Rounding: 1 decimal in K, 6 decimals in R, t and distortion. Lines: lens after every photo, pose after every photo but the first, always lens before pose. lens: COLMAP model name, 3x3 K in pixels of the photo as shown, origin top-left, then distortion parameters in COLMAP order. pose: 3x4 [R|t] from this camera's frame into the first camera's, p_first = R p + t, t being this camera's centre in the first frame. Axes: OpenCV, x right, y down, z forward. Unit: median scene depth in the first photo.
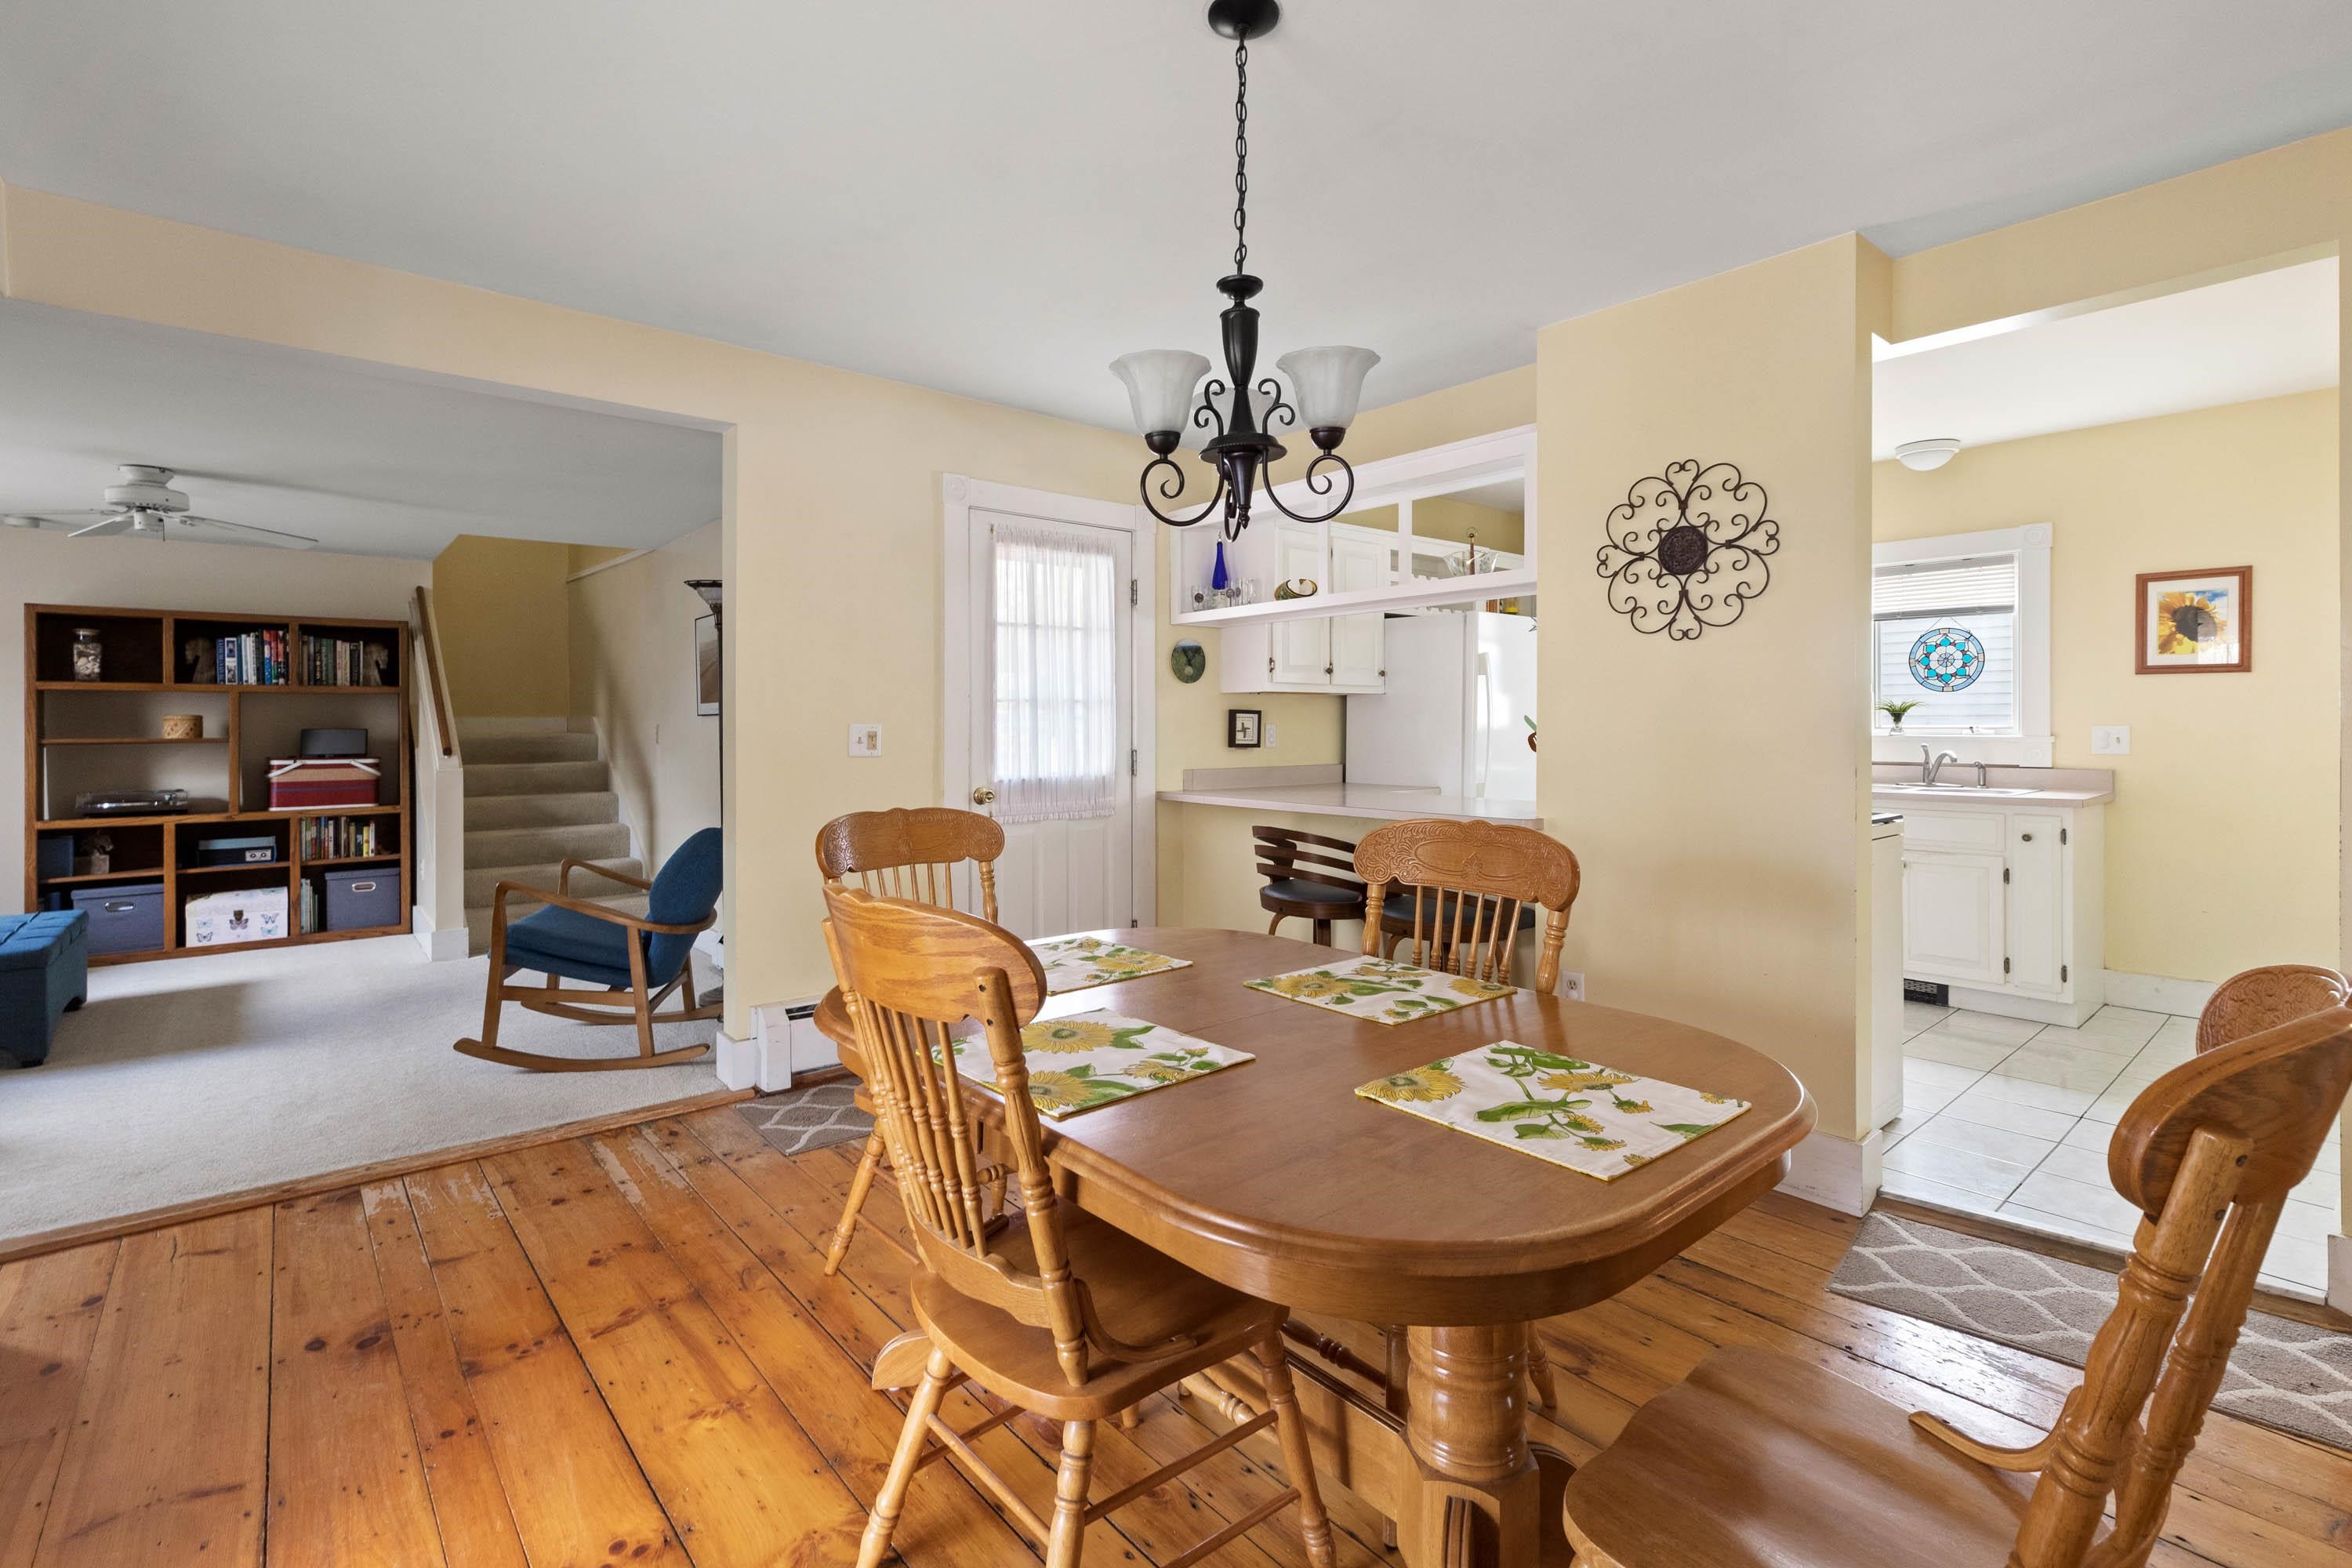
lens RADIAL K [[1074.4, 0, 1178.1], [0, 1074.4, 733.2], [0, 0, 1]] dist [0.003450, 0.001450]
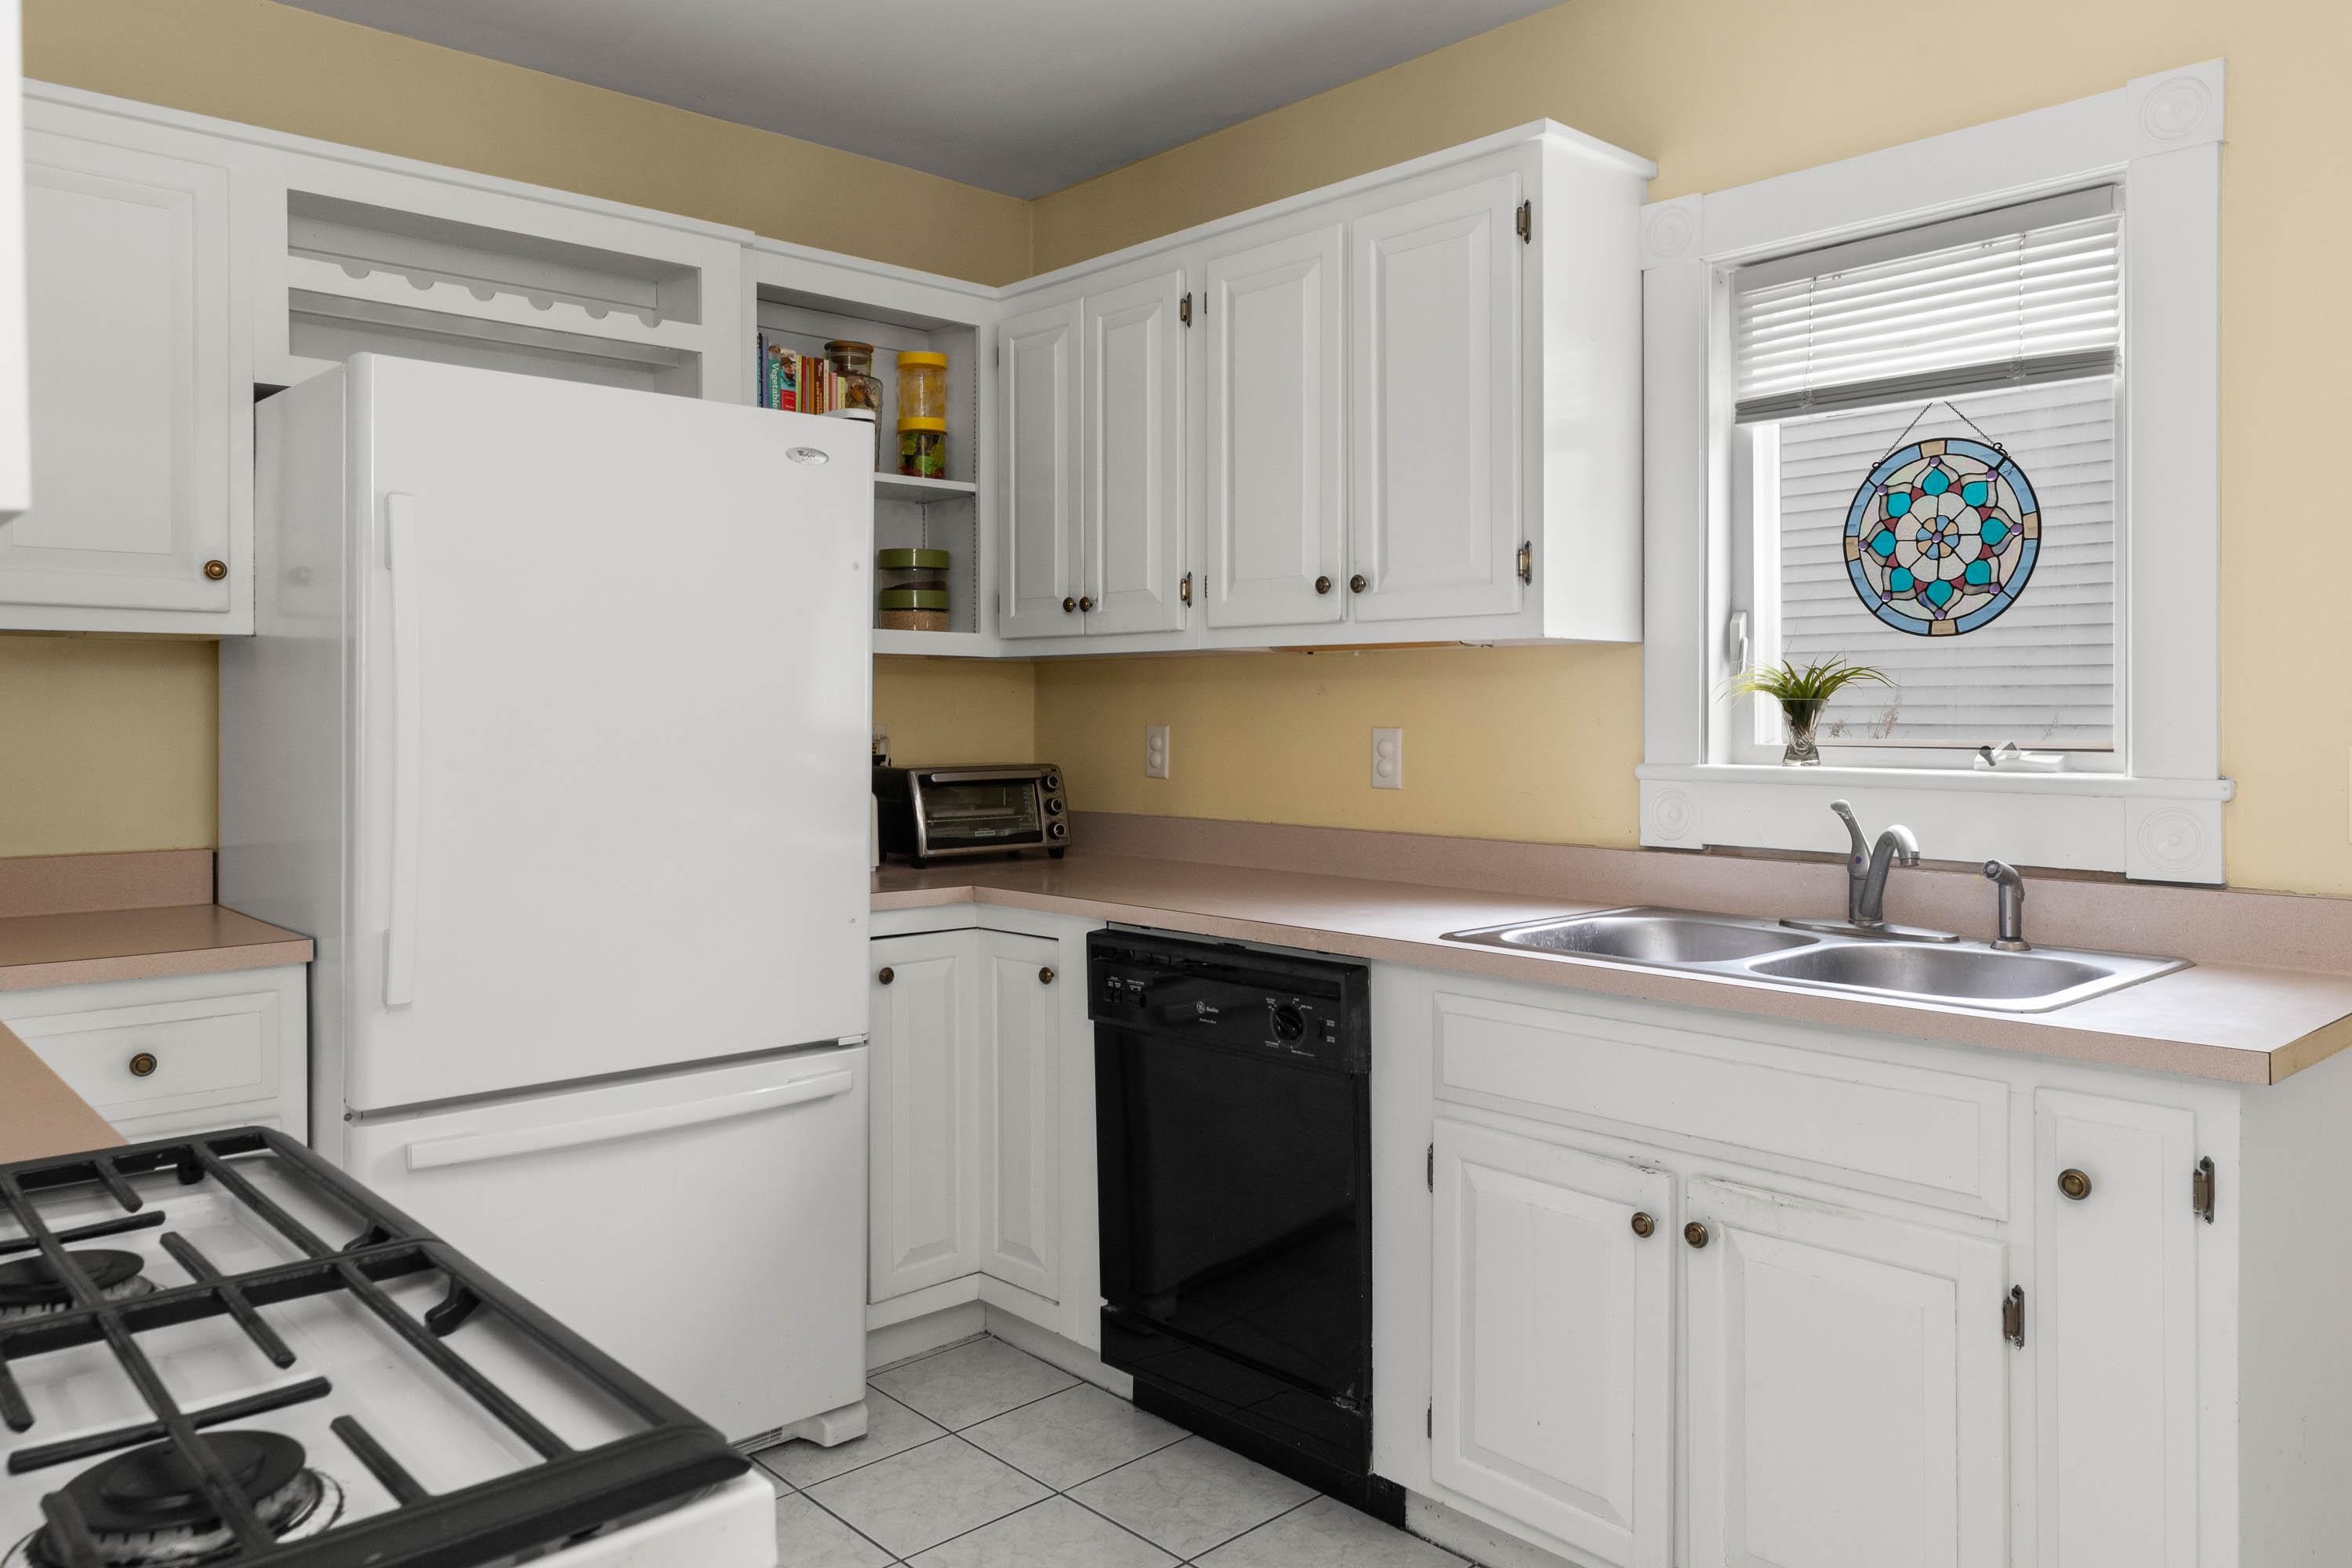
lens RADIAL K [[1658.4, 0, 1179.2], [0, 1658.4, 767.5], [0, 0, 1]] dist [-0.000096, -0.000212]
pose [[0.998928, 0.001199, 0.046276, 0.757223], [-0.001744, 0.999929, 0.011747, -0.007744], [-0.046259, -0.011815, 0.998860, 0.840403]]
